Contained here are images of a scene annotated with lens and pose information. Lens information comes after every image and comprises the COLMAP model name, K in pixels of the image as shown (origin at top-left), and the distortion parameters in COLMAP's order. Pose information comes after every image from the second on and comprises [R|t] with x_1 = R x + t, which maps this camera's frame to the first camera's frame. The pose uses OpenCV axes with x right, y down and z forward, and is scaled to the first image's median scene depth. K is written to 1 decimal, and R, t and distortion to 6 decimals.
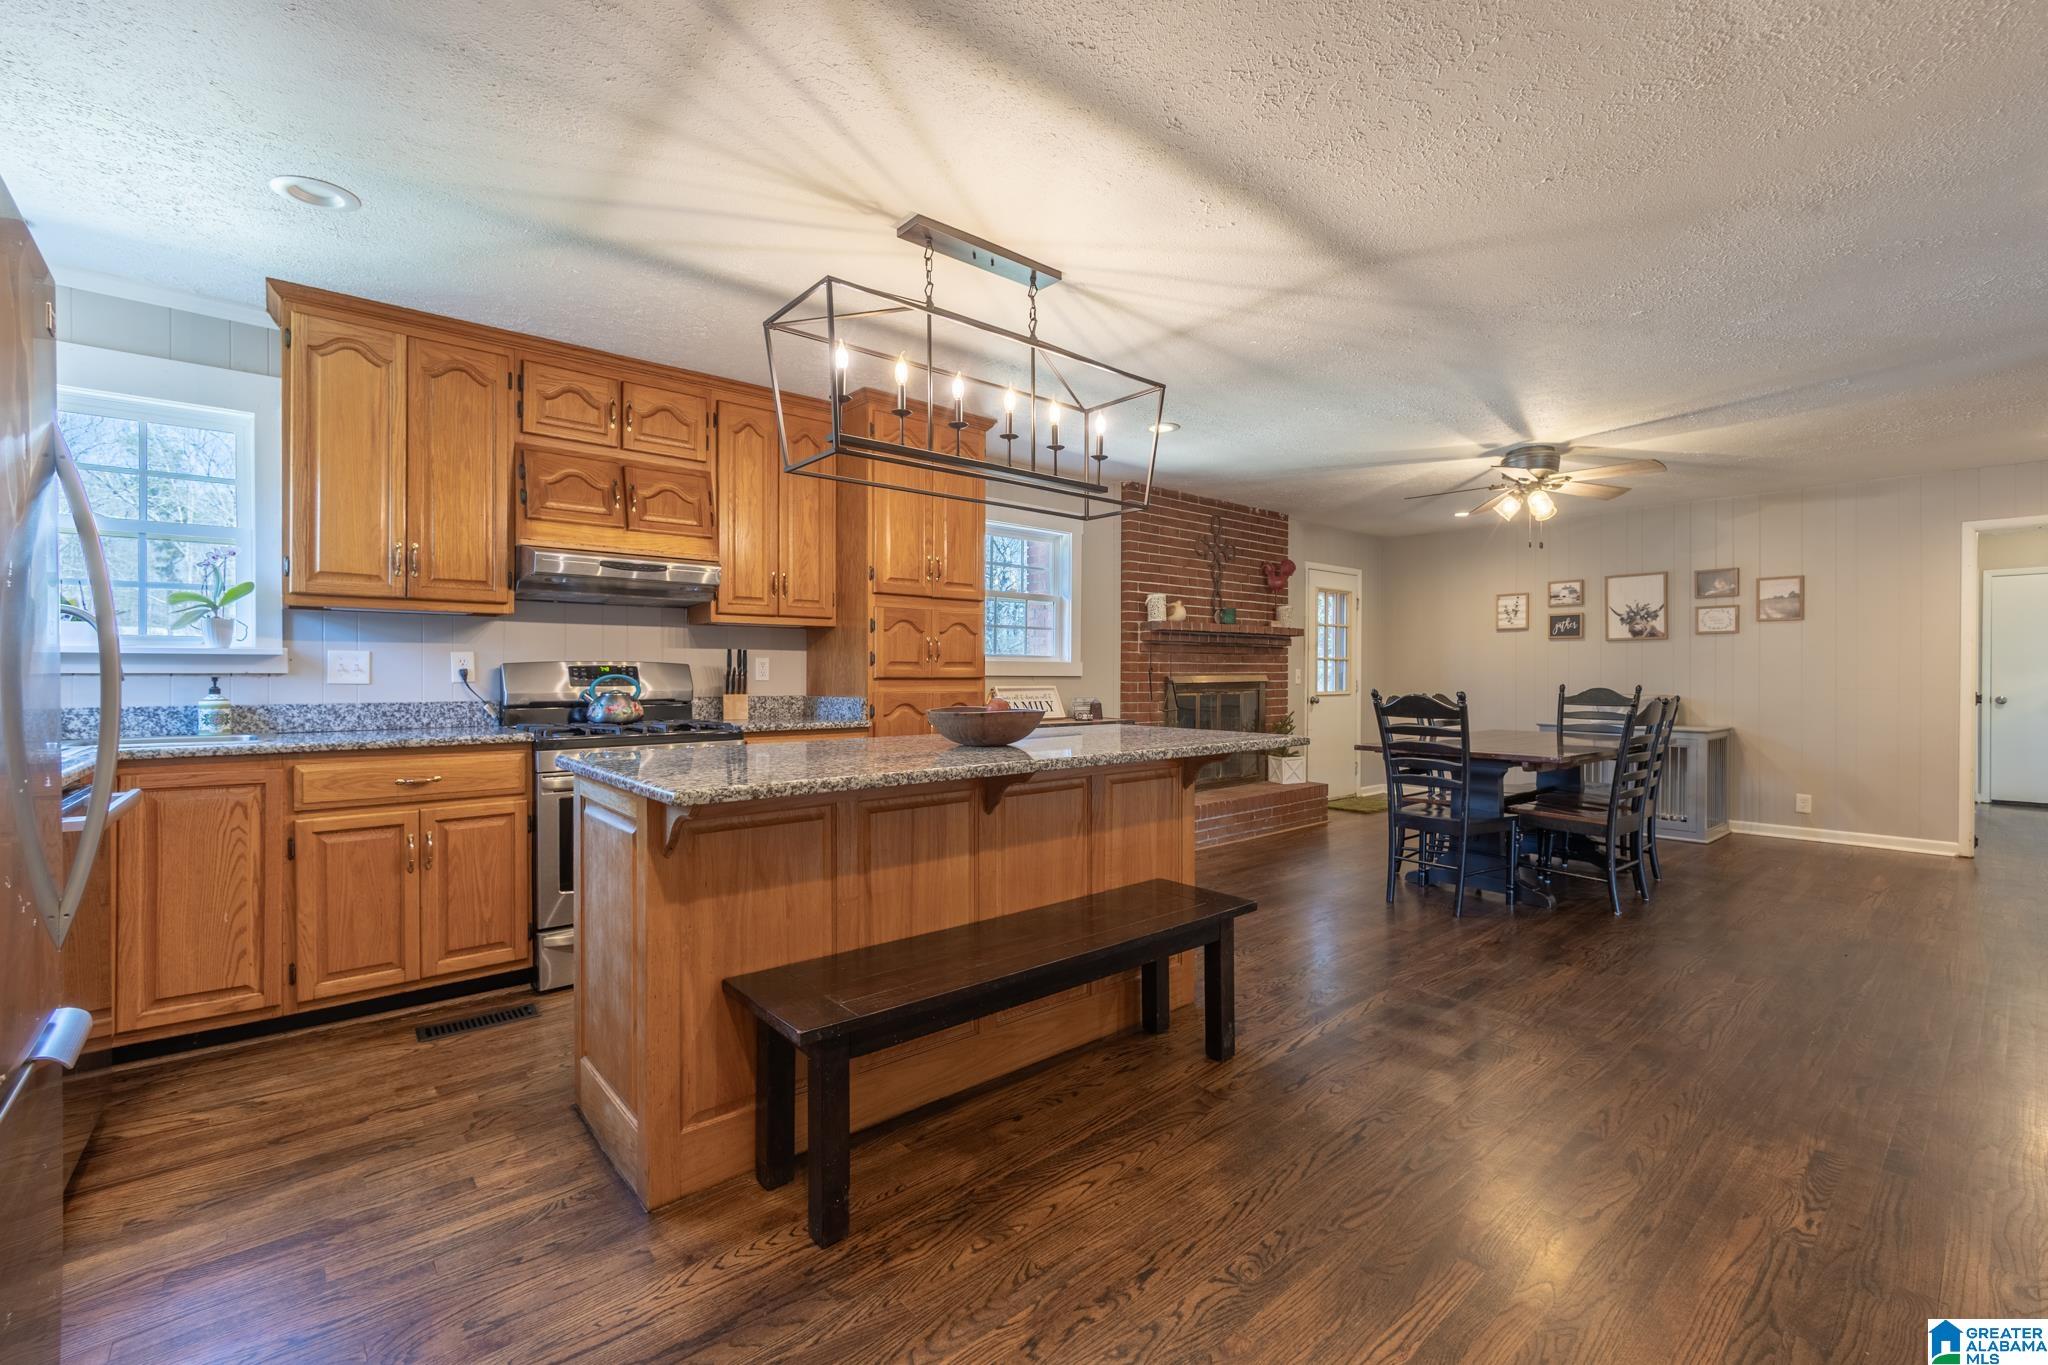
lens RADIAL K [[875.9, 0, 1024.0], [0, 875.9, 682.5], [0, 0, 1]] dist [-0.007290, 0.000828]
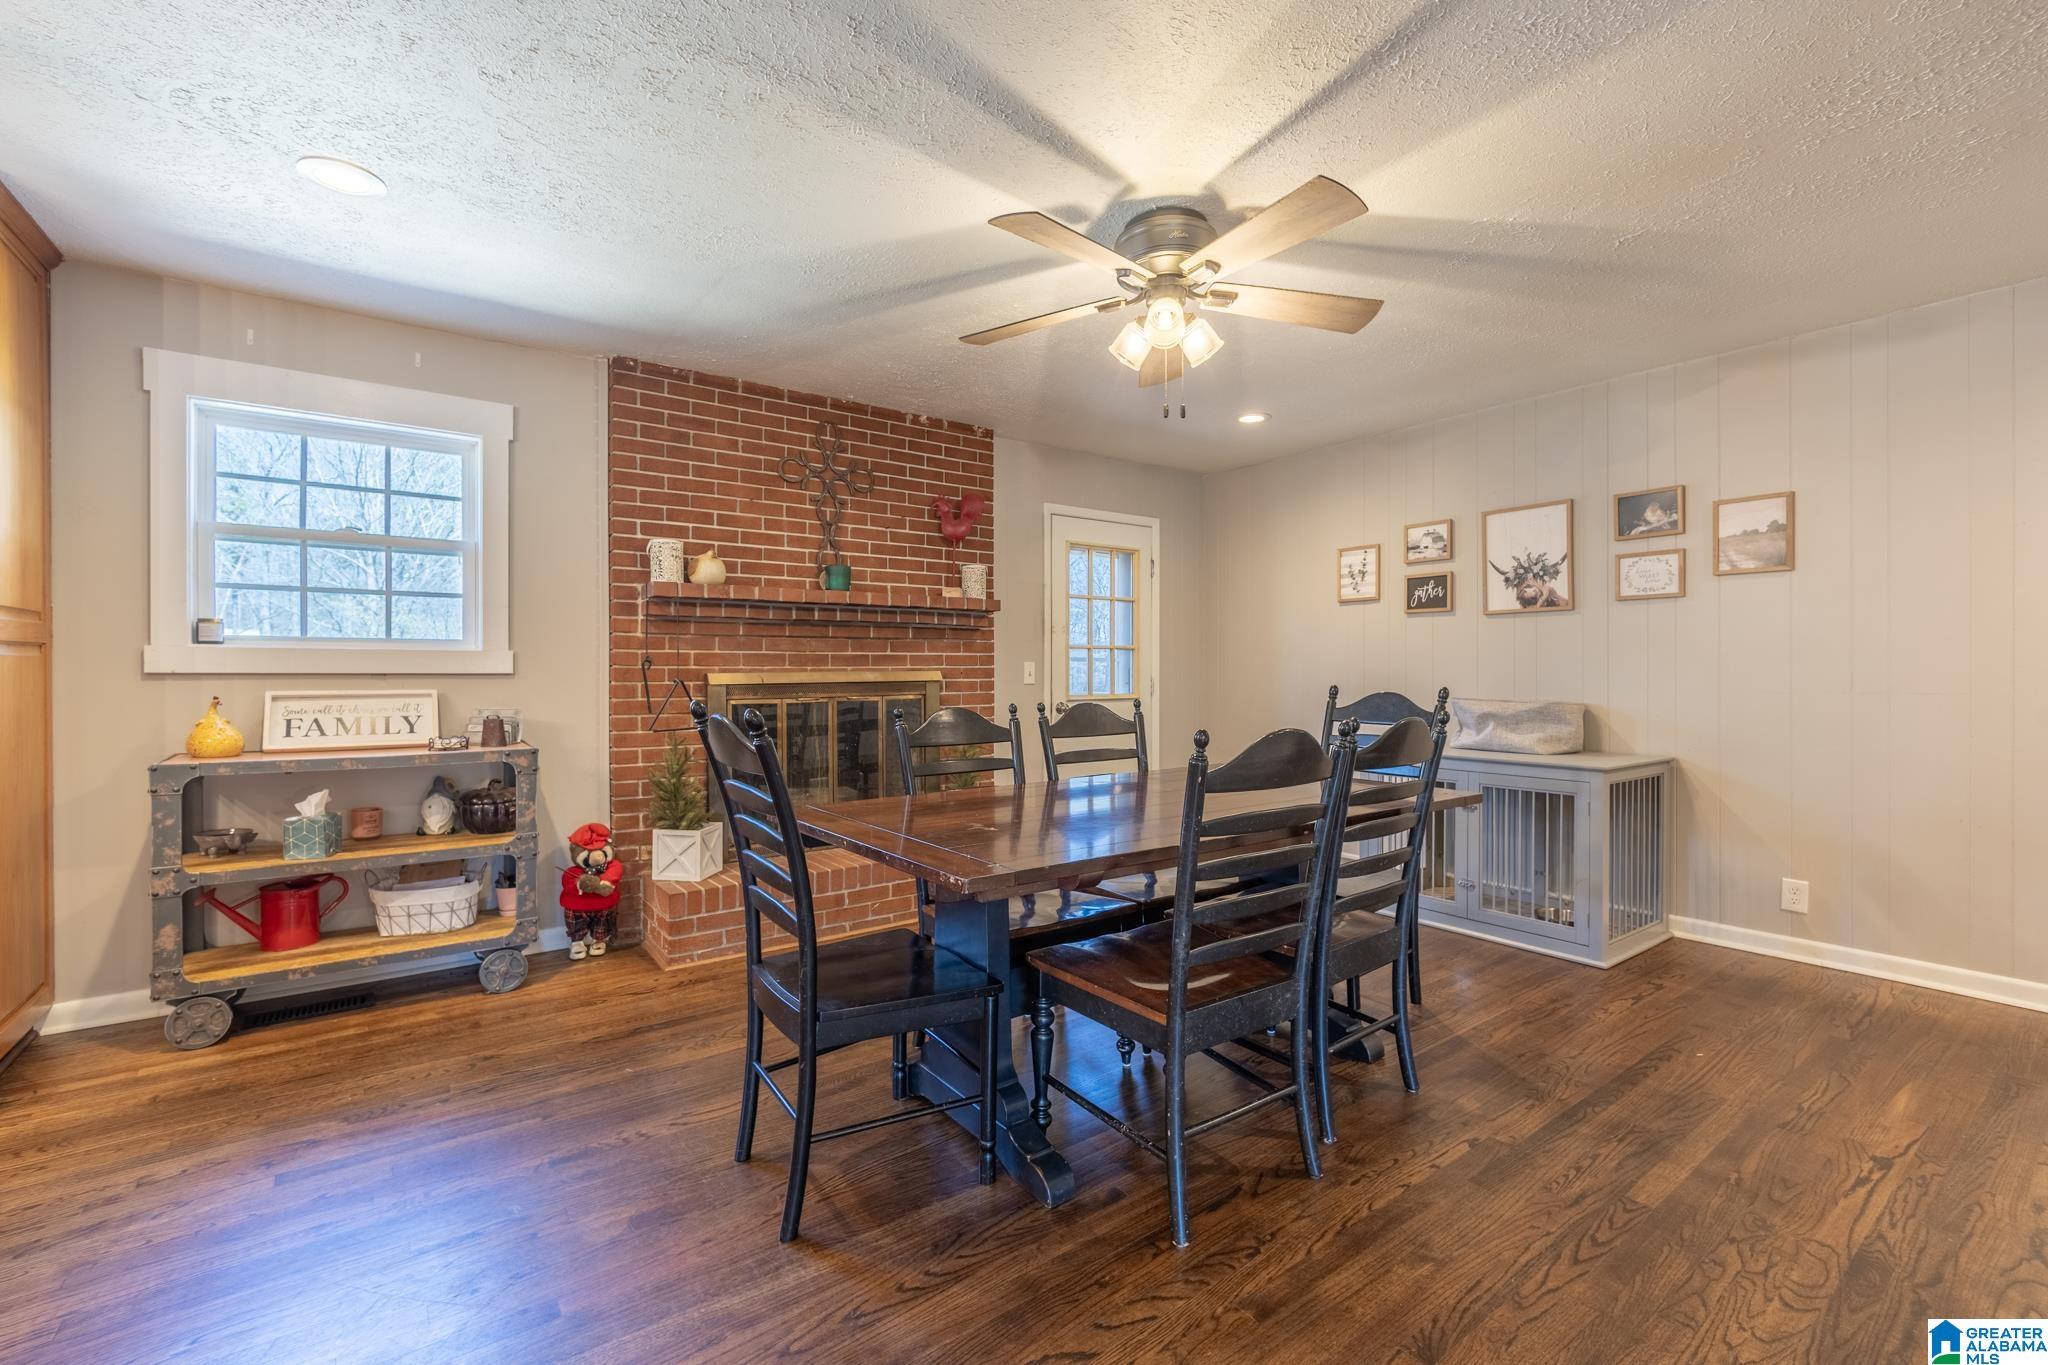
lens RADIAL K [[877.6, 0, 1015.8], [0, 877.6, 675.8], [0, 0, 1]] dist [-0.014930, 0.006061]
pose [[0.996975, -0.002408, -0.077691, 0.416015], [0.002019, 0.999985, -0.005078, -0.001407], [0.077702, 0.004906, 0.996965, 0.380416]]
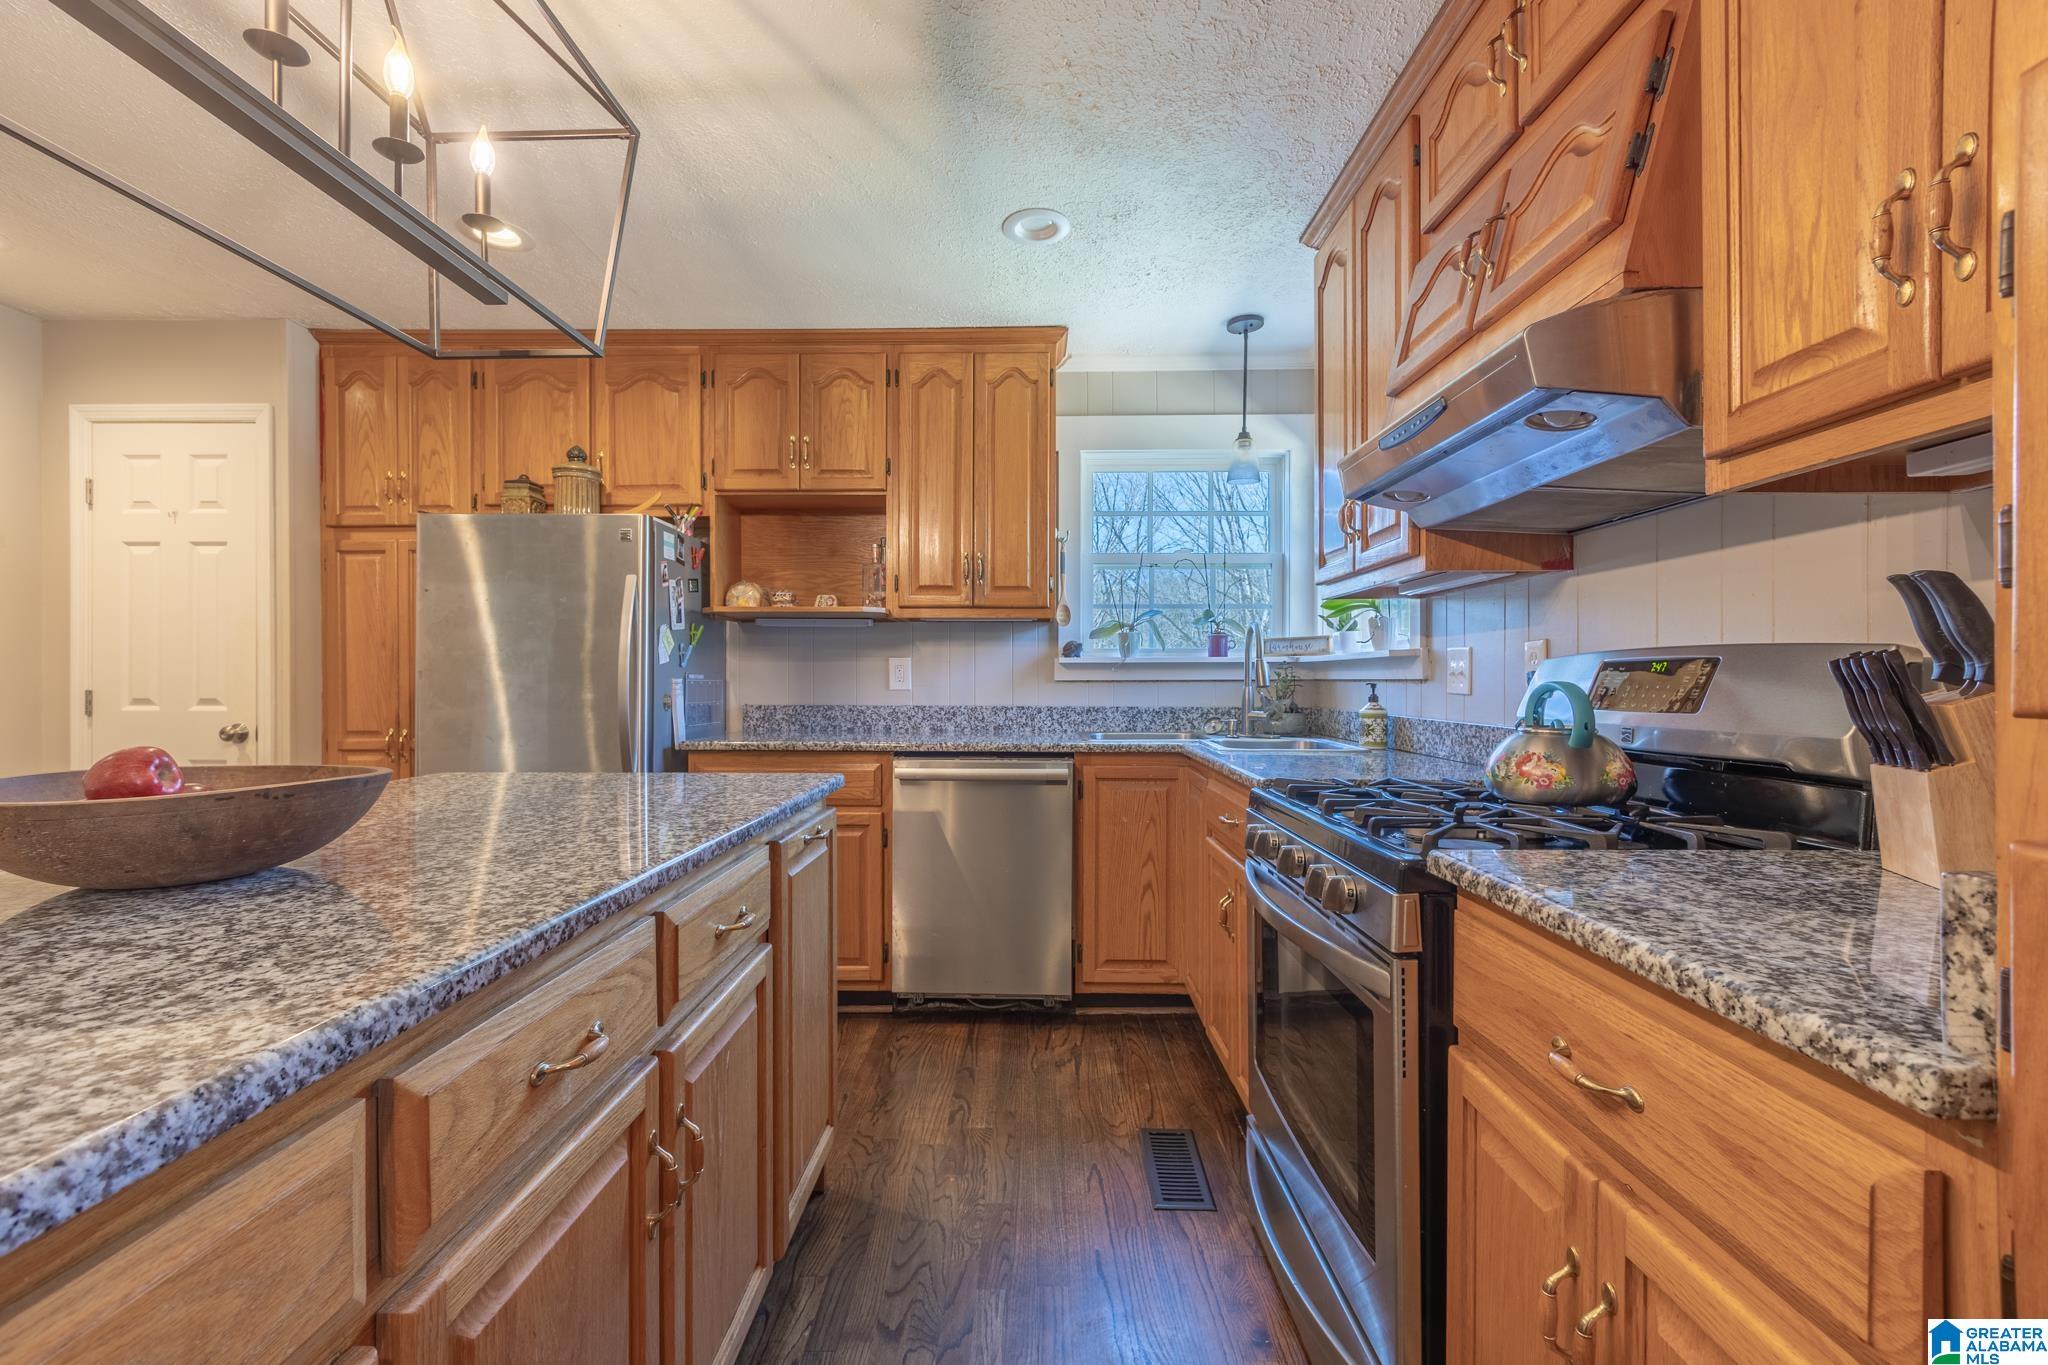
lens RADIAL K [[870.1, 0, 1015.2], [0, 870.1, 678.1], [0, 0, 1]] dist [-0.002785, 0.000136]
pose [[-0.670132, -0.002201, -0.742238, -0.002909], [-0.008176, 0.999957, 0.004417, -0.005863], [0.742197, 0.009028, -0.670121, 0.618644]]
